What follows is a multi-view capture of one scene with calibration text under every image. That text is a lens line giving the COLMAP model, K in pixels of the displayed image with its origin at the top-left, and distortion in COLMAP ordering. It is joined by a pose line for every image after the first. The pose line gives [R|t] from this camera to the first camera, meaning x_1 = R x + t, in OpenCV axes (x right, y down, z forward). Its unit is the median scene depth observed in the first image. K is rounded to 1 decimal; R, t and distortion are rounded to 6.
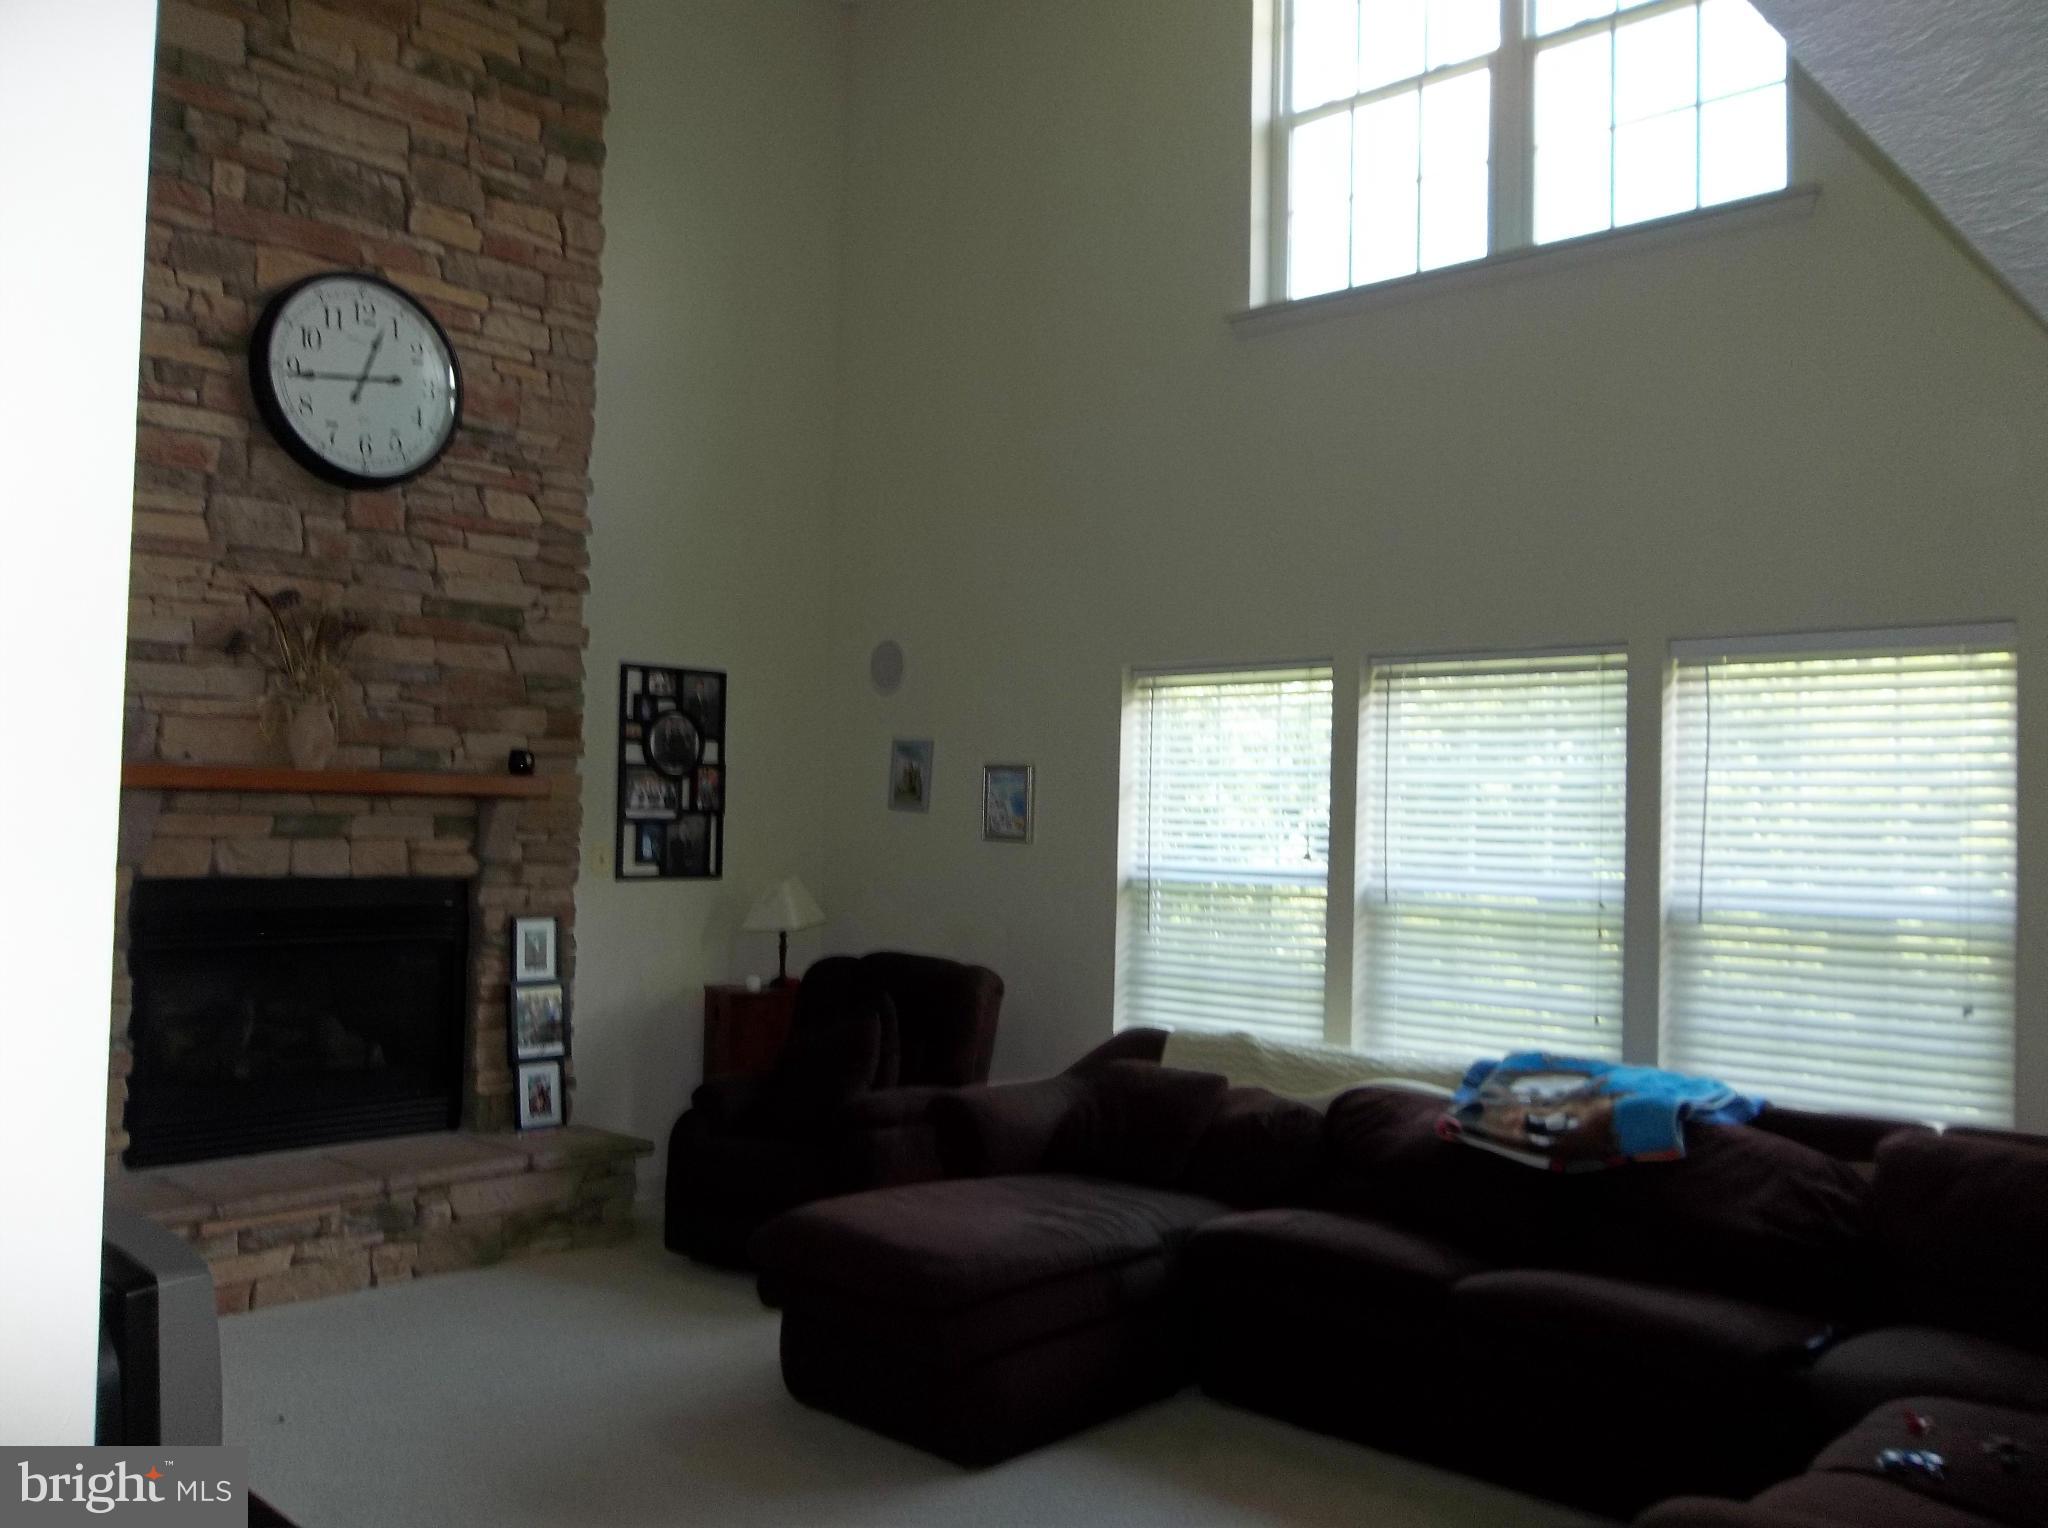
lens RADIAL K [[1693.2, 0, 1027.8], [0, 1693.2, 758.7], [0, 0, 1]] dist [-0.014749, 0.006077]
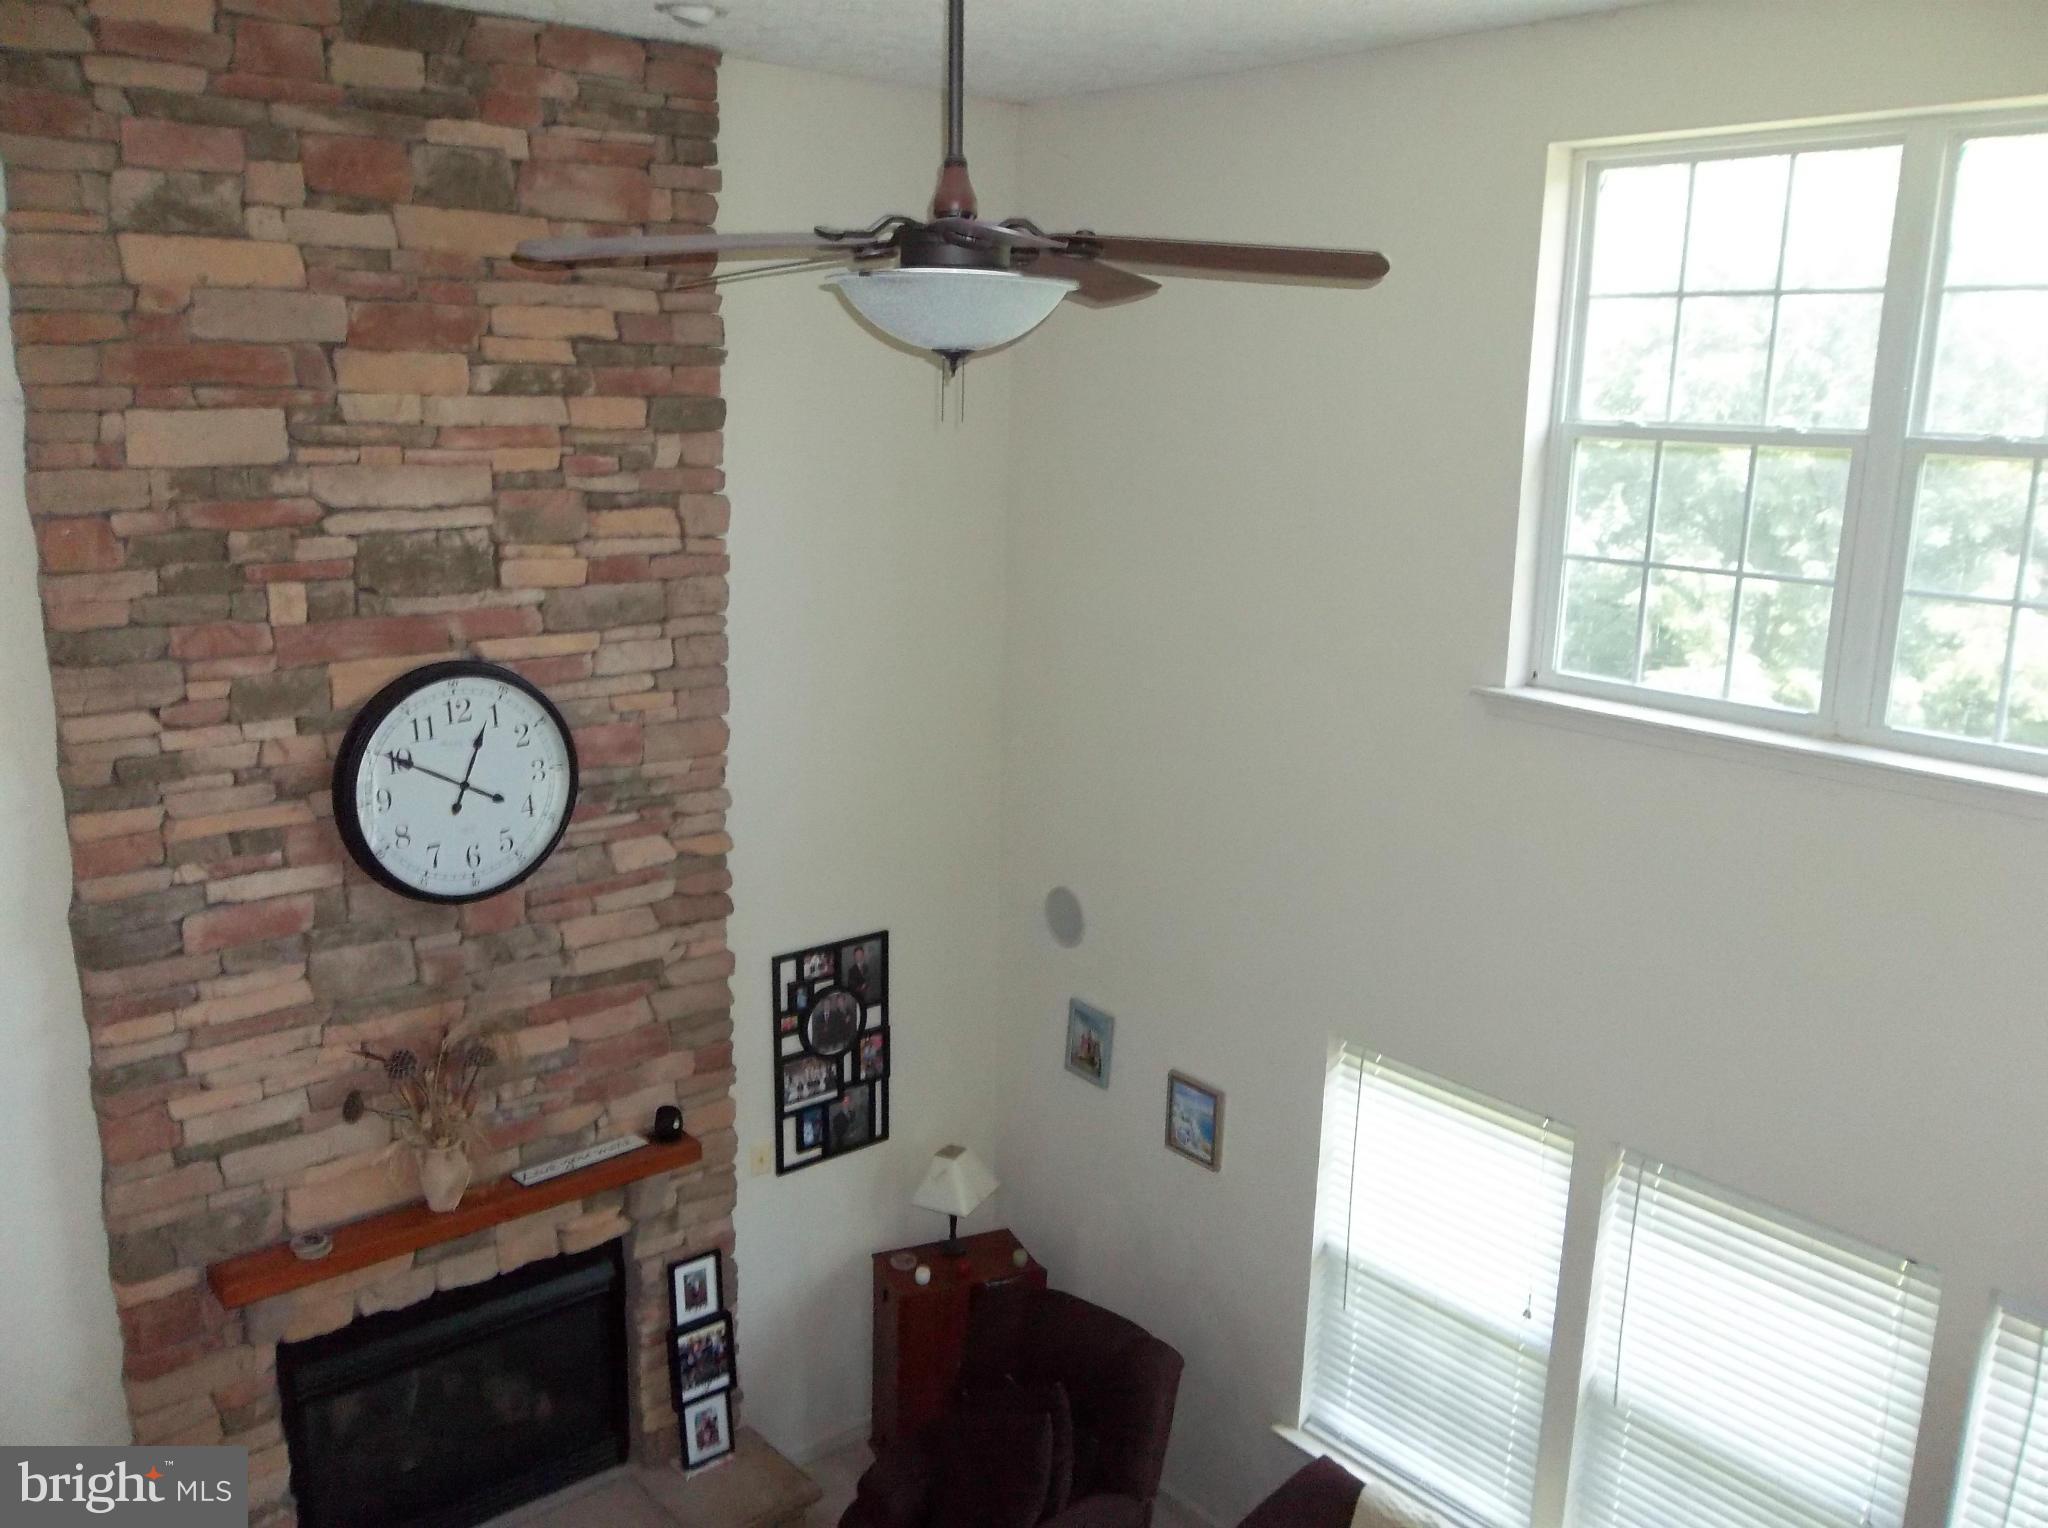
lens RADIAL K [[1693.2, 0, 1024.9], [0, 1693.2, 756.7], [0, 0, 1]] dist [-0.014749, 0.006077]
pose [[0.993047, 0.025696, -0.114883, -0.003171], [0.004781, 0.966280, 0.257450, -0.435795], [0.117624, -0.256210, 0.959438, 0.183596]]
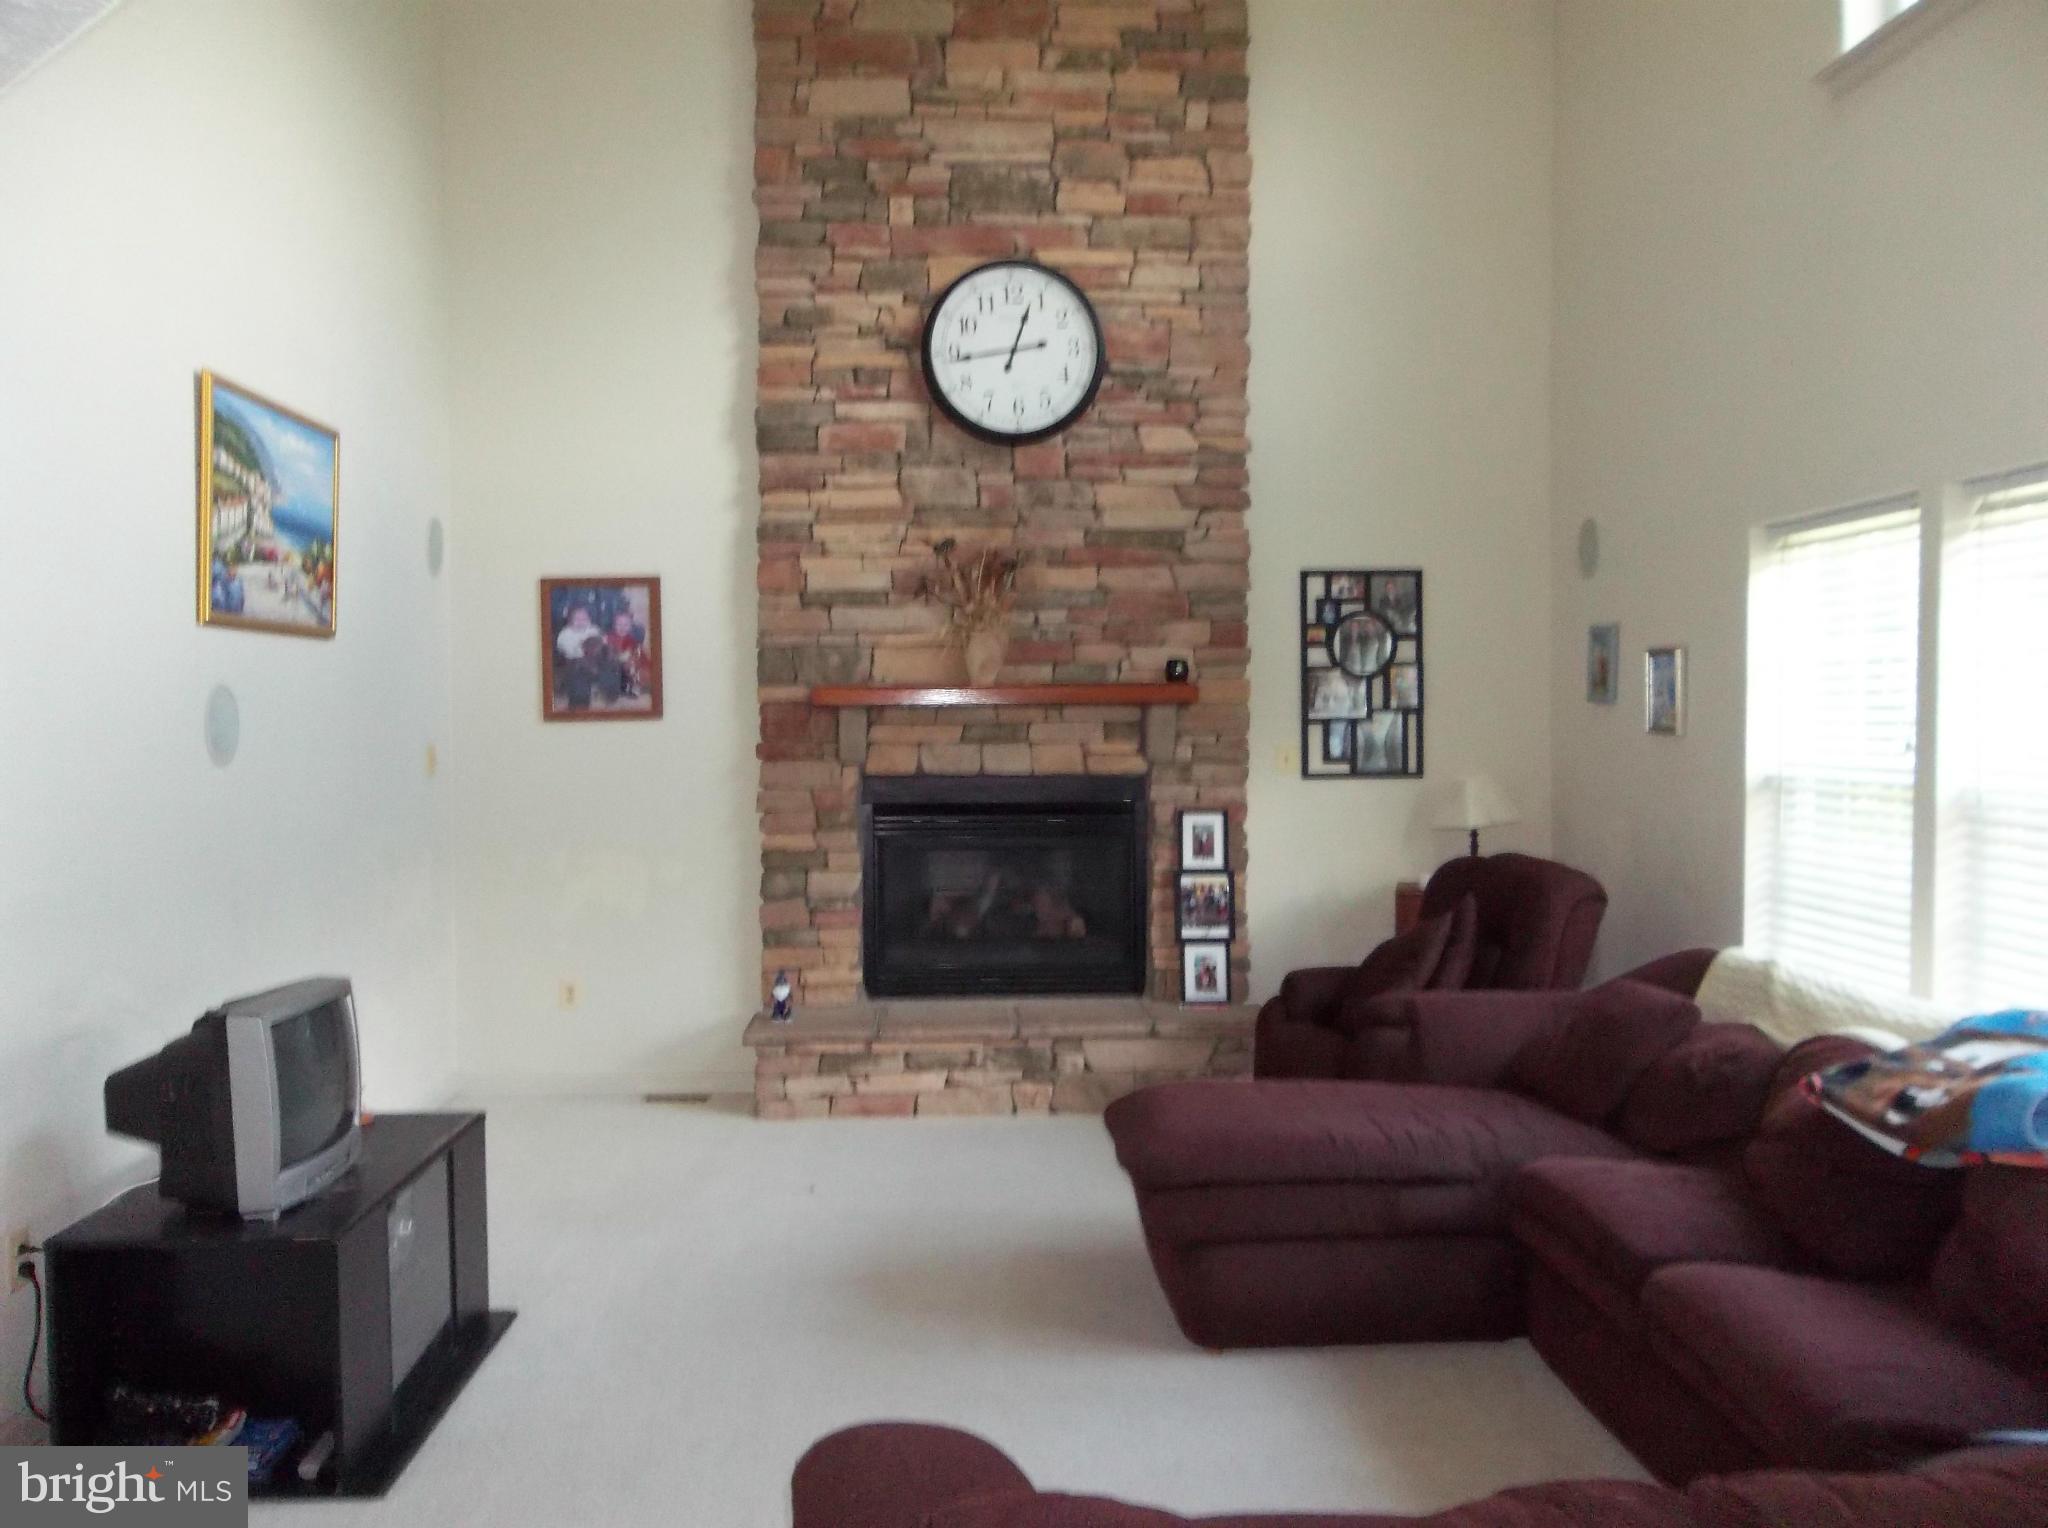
lens RADIAL K [[1693.2, 0, 1023.1], [0, 1693.2, 755.4], [0, 0, 1]] dist [-0.014749, 0.006077]
pose [[0.708776, -0.008205, -0.705386, 0.411030], [0.045839, 0.998355, 0.034447, 0.014685], [0.703943, -0.056749, 0.707986, 0.147111]]
